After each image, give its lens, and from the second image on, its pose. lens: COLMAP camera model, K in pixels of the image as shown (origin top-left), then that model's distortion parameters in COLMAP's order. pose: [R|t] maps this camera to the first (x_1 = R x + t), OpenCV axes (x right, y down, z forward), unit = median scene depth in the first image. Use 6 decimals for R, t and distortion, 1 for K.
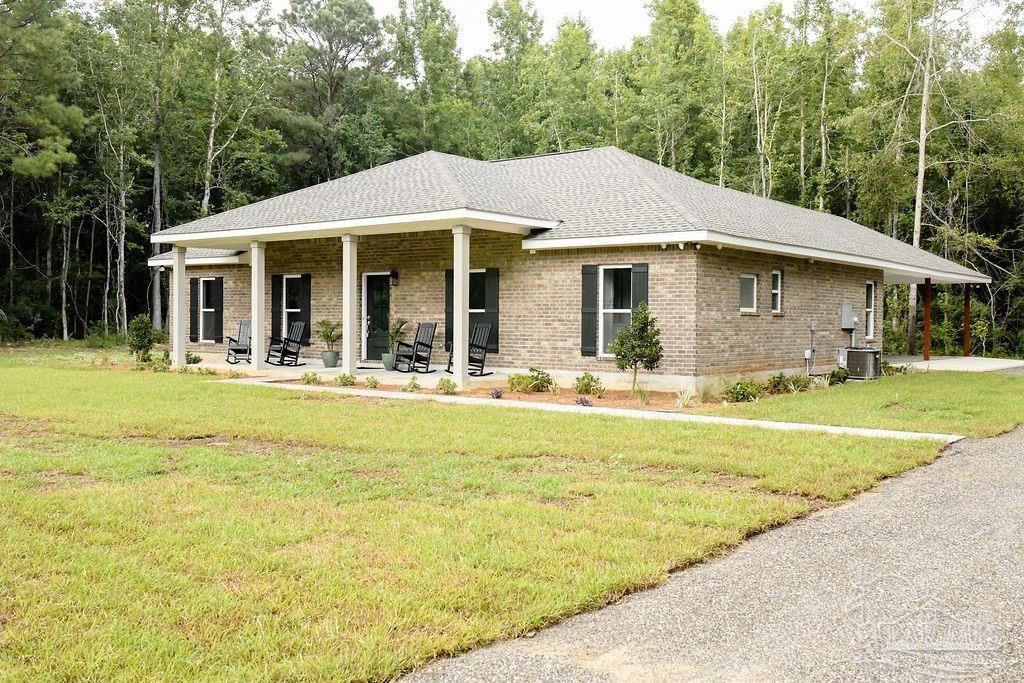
lens RADIAL K [[970.5, 0, 512.1], [0, 970.5, 341.3], [0, 0, 1]] dist [-0.036731, 0.000000]
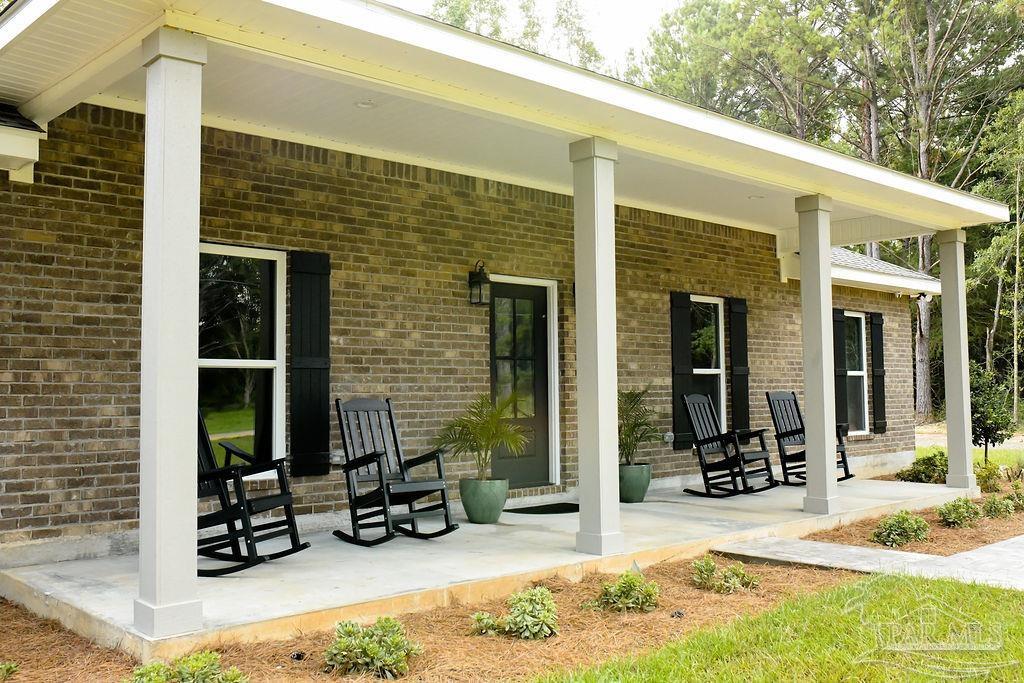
lens RADIAL K [[970.5, 0, 511.7], [0, 970.5, 339.3], [0, 0, 1]] dist [-0.036731, 0.000000]
pose [[0.166948, 0.032007, 0.985446, -0.584221], [0.017506, 0.999219, -0.035420, -0.031037], [-0.985810, 0.023165, 0.166257, 0.986704]]
